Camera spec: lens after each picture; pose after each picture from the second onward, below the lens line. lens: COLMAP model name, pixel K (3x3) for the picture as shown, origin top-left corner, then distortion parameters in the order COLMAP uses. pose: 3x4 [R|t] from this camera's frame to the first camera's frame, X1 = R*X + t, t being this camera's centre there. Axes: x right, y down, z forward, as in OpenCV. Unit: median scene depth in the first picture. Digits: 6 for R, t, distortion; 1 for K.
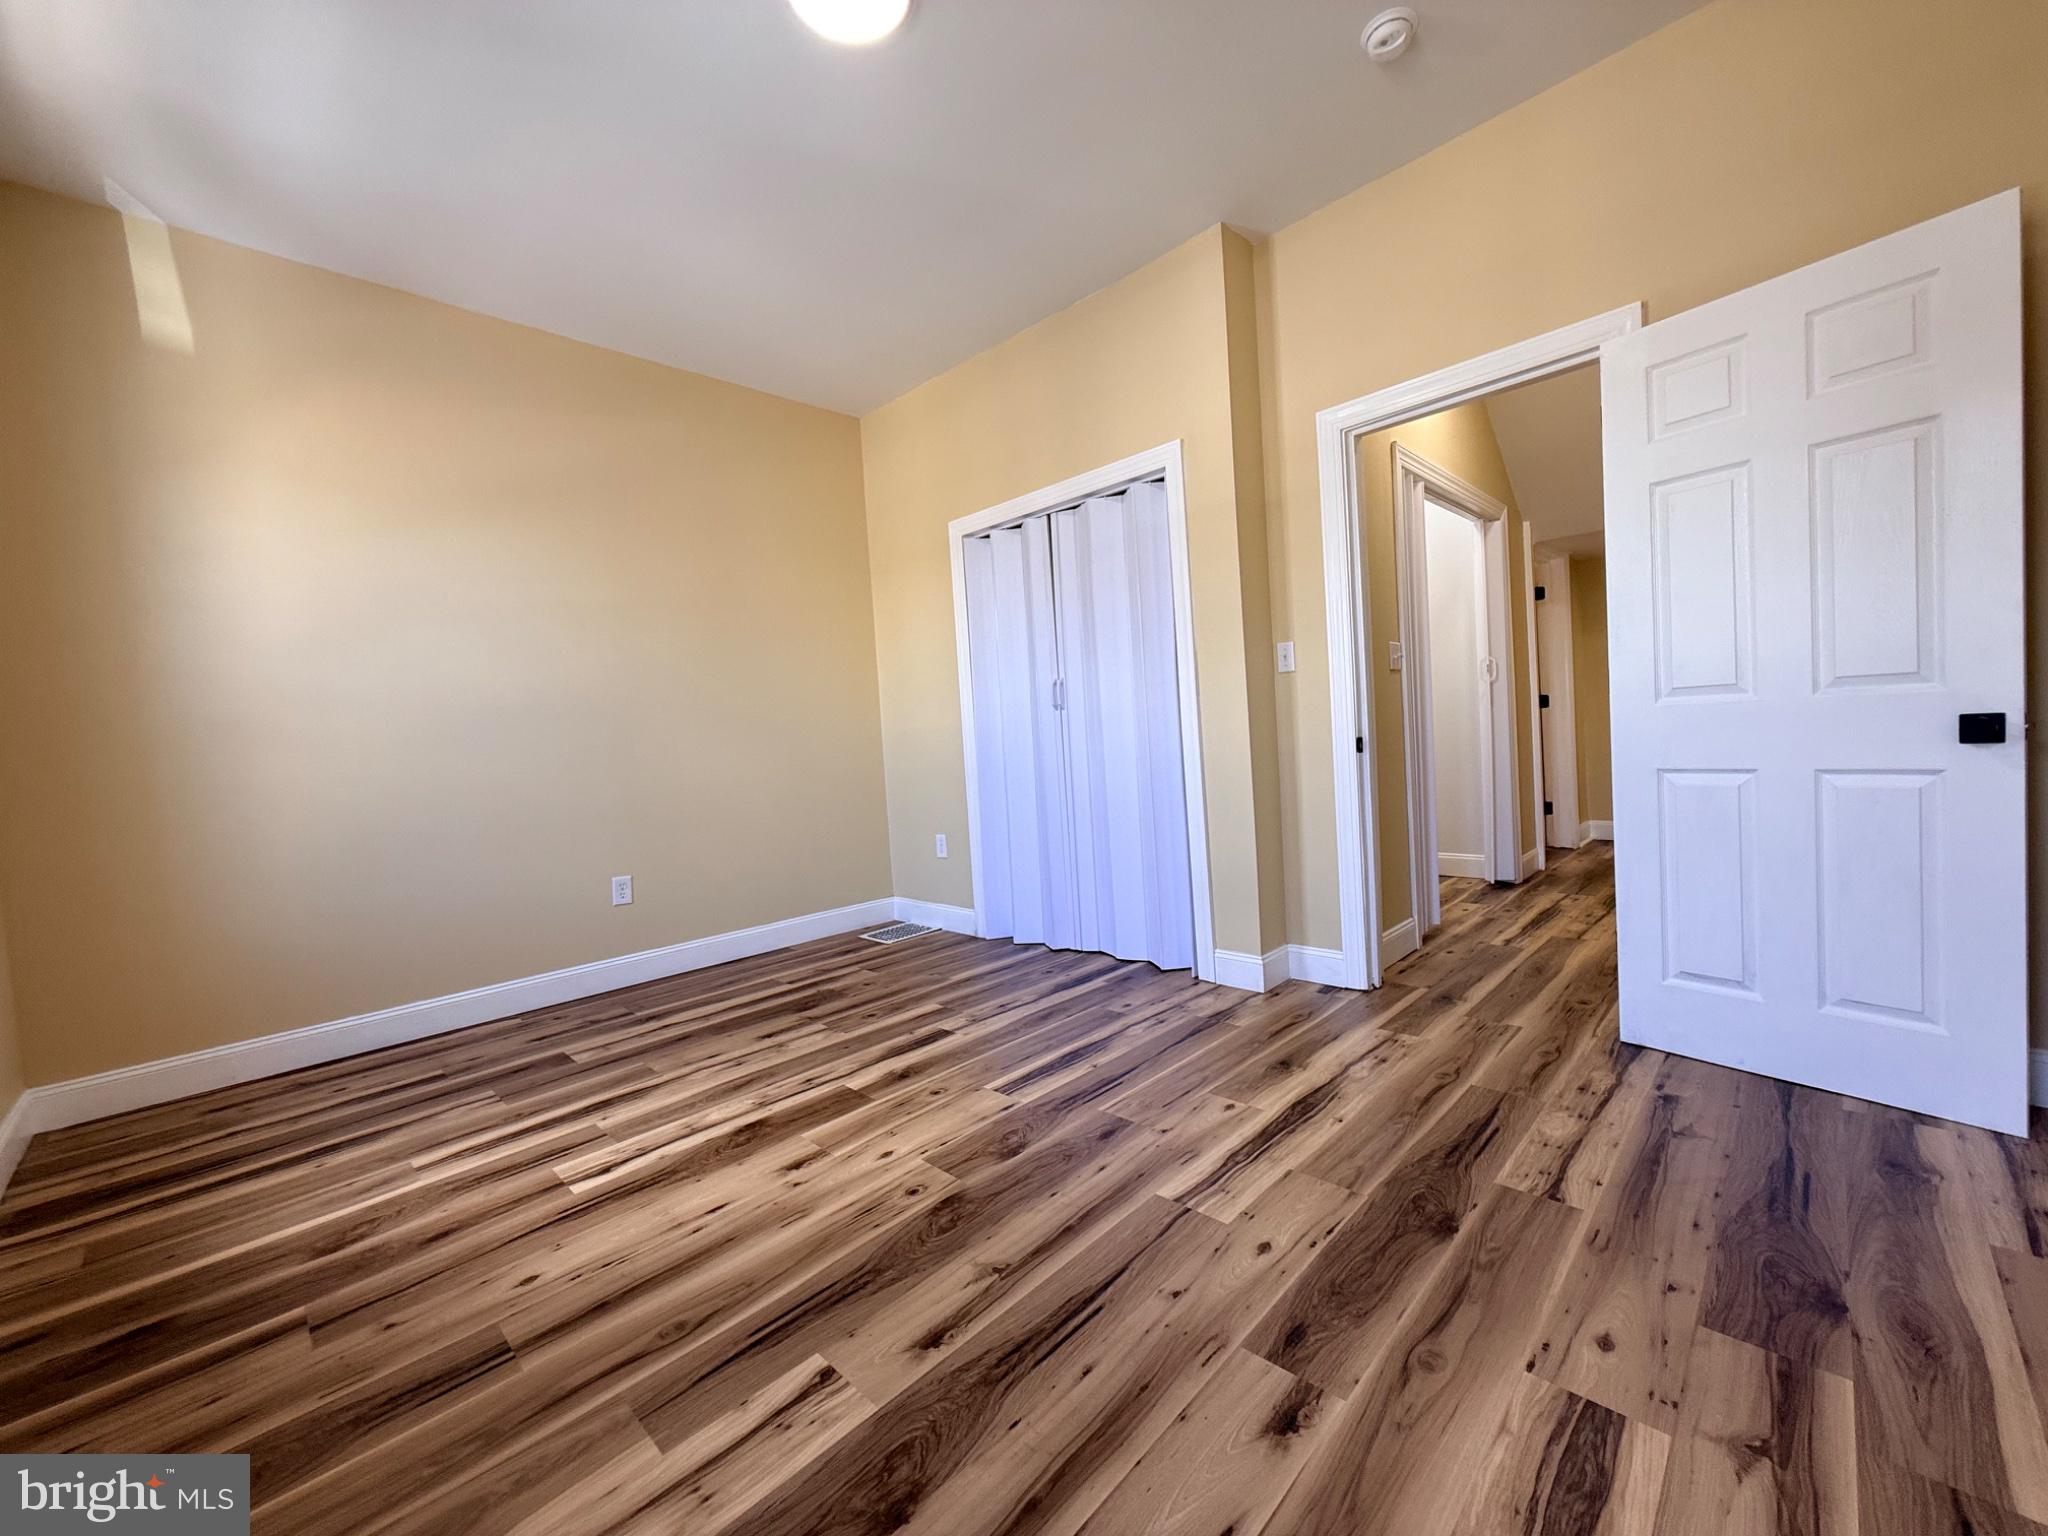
lens RADIAL K [[814.8, 0, 1029.0], [0, 814.8, 767.7], [0, 0, 1]] dist [0.001069, 0.000241]
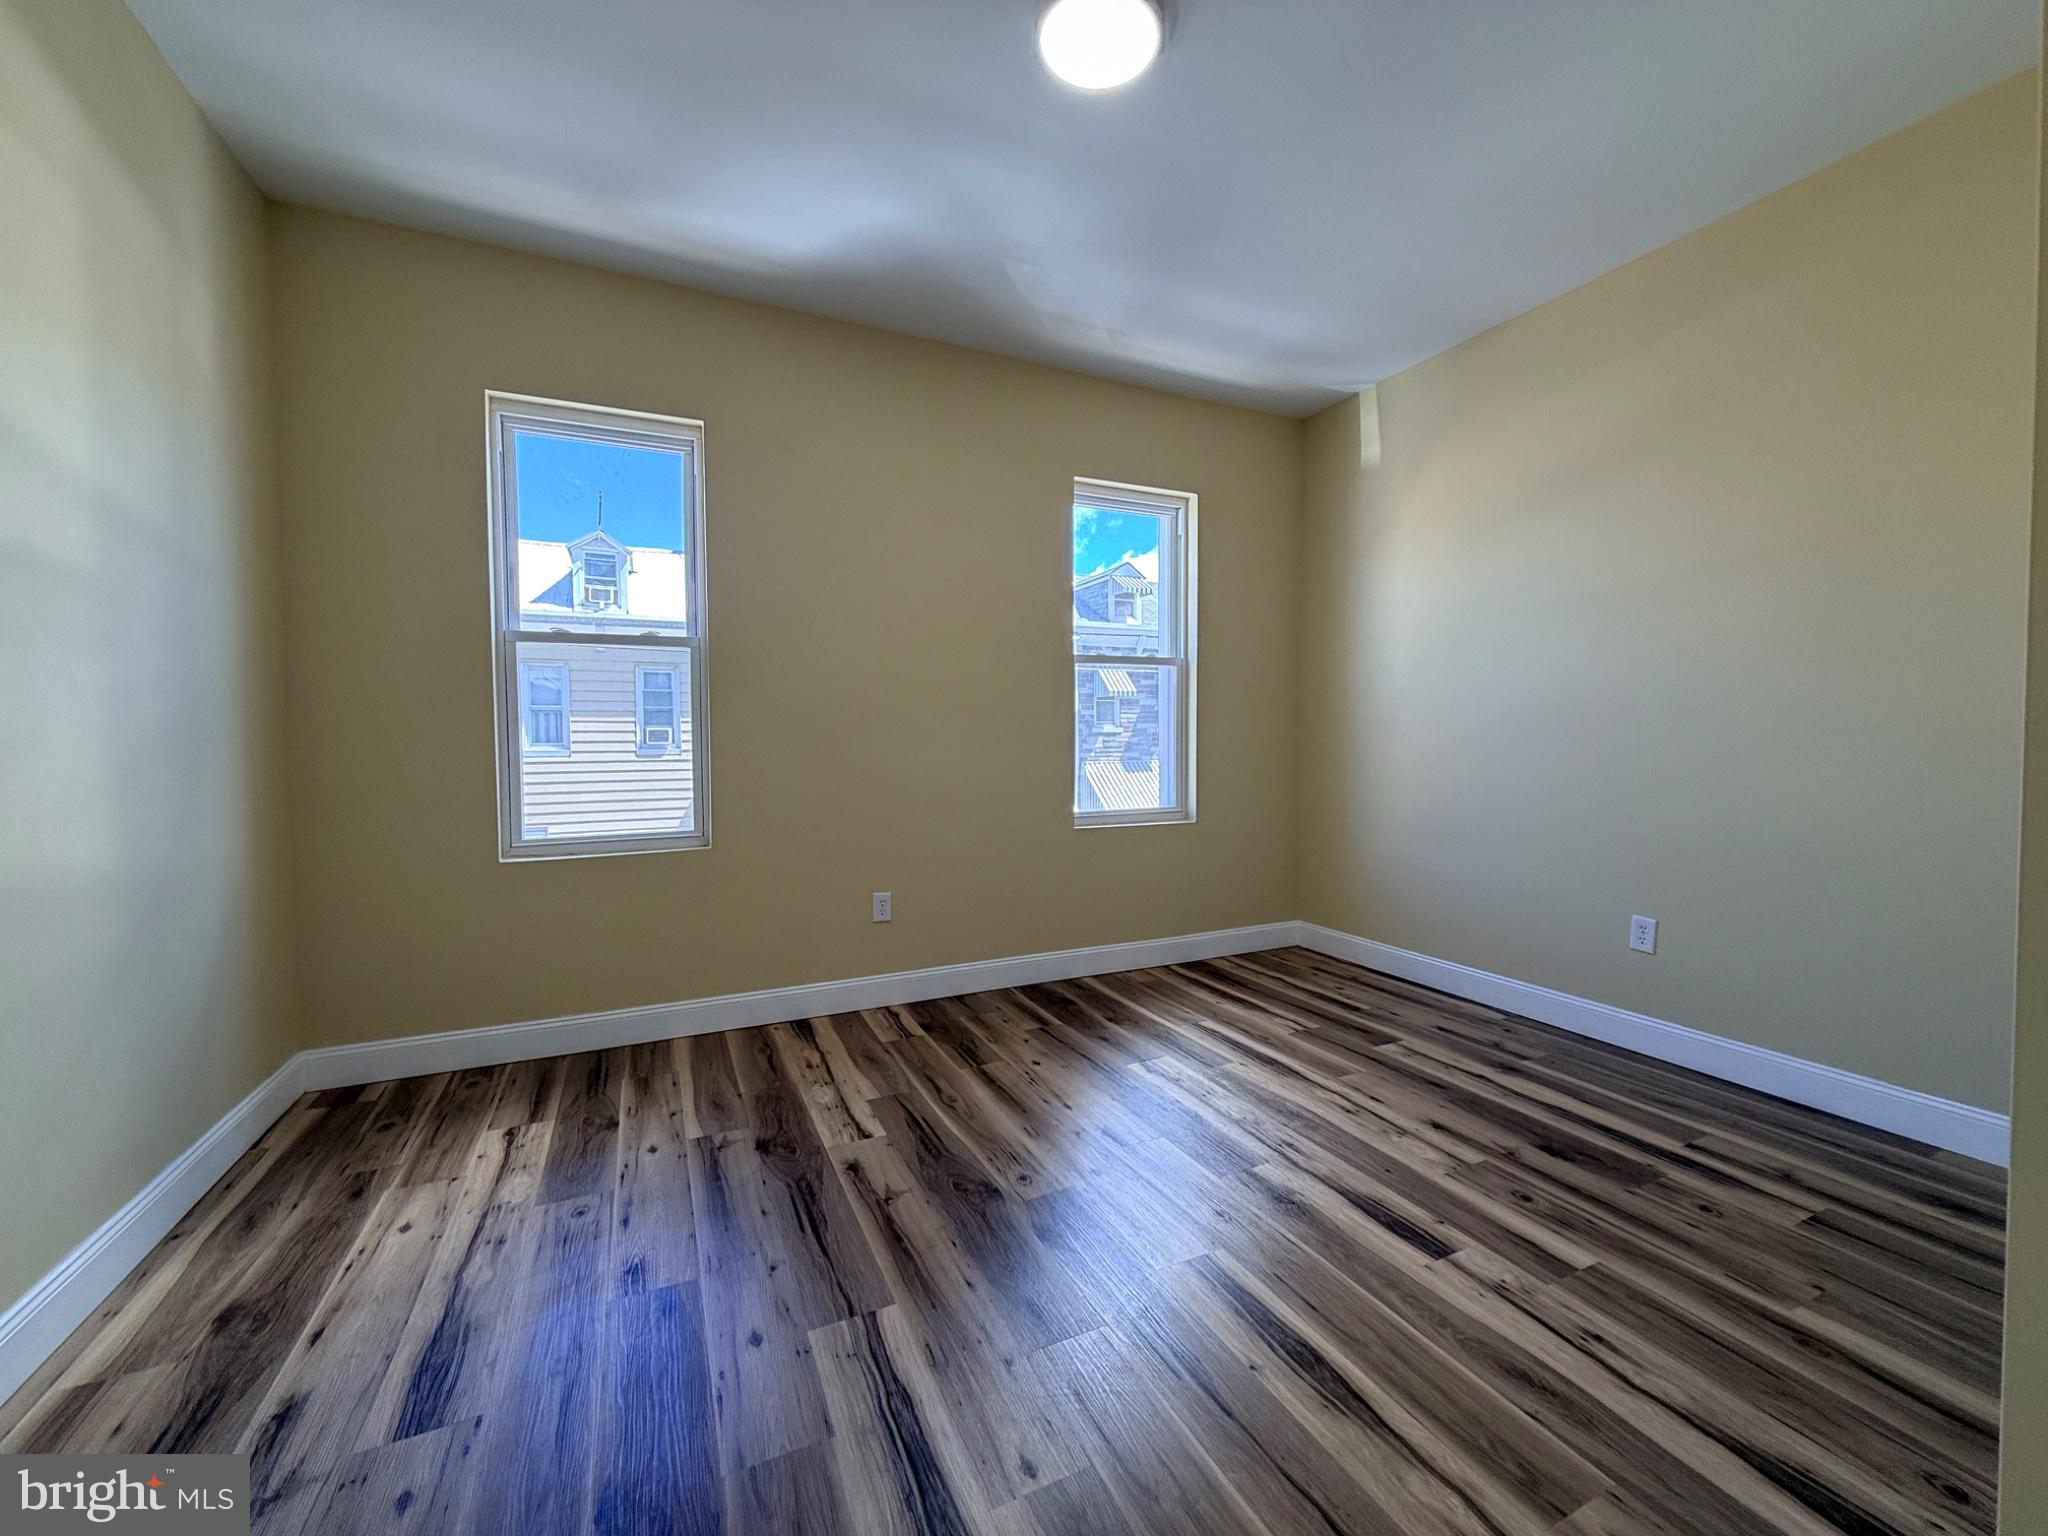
lens RADIAL K [[814.8, 0, 1029.0], [0, 814.8, 767.7], [0, 0, 1]] dist [0.001069, 0.000241]
pose [[-0.347330, 0.097846, -0.932624, 0.606974], [-0.008659, 0.994164, 0.107527, -0.128248], [0.937703, 0.045423, -0.344456, 0.952647]]
